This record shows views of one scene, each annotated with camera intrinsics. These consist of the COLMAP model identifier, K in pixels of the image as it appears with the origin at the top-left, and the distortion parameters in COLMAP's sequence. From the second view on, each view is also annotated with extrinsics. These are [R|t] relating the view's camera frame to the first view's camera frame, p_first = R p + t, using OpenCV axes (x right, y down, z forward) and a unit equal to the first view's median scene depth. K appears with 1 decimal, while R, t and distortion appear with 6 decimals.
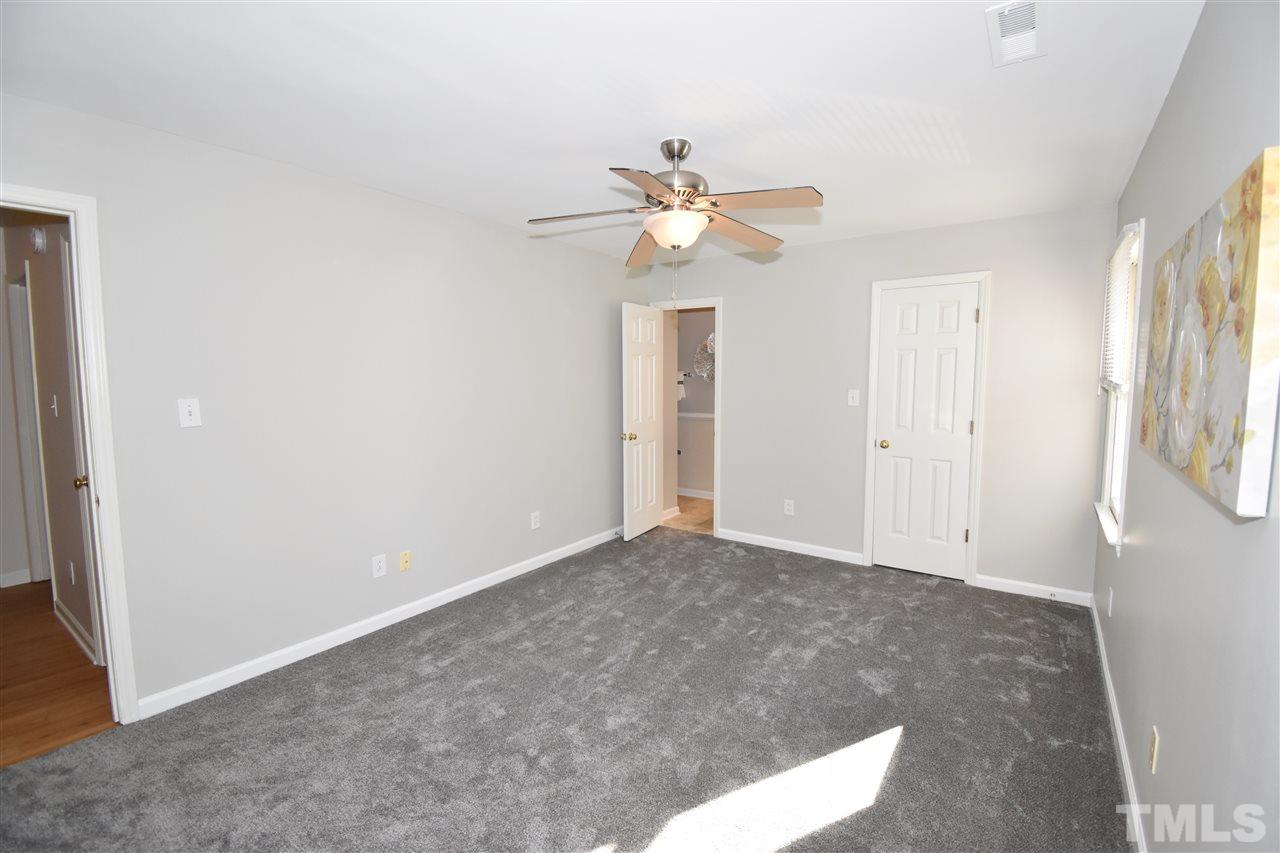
lens RADIAL K [[568.4, 0, 642.9], [0, 568.4, 423.0], [0, 0, 1]] dist [0.023622, -0.030360]
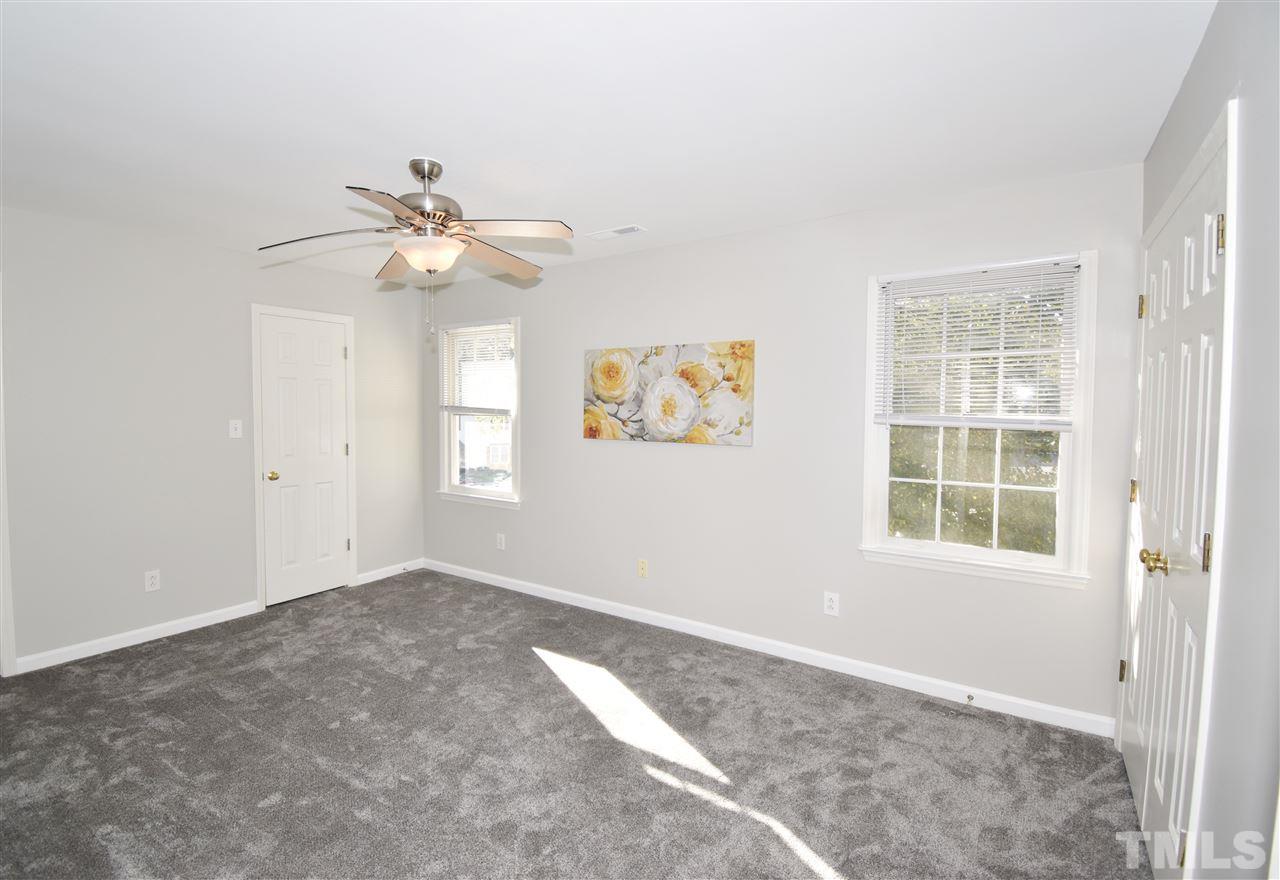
lens RADIAL K [[575.5, 0, 638.9], [0, 575.5, 434.0], [0, 0, 1]] dist [-0.000078, 0.000064]
pose [[-0.033747, -0.047768, 0.998288, -0.600620], [0.078809, 0.995620, 0.050305, -0.035358], [-0.996318, 0.080372, -0.029835, 0.447864]]
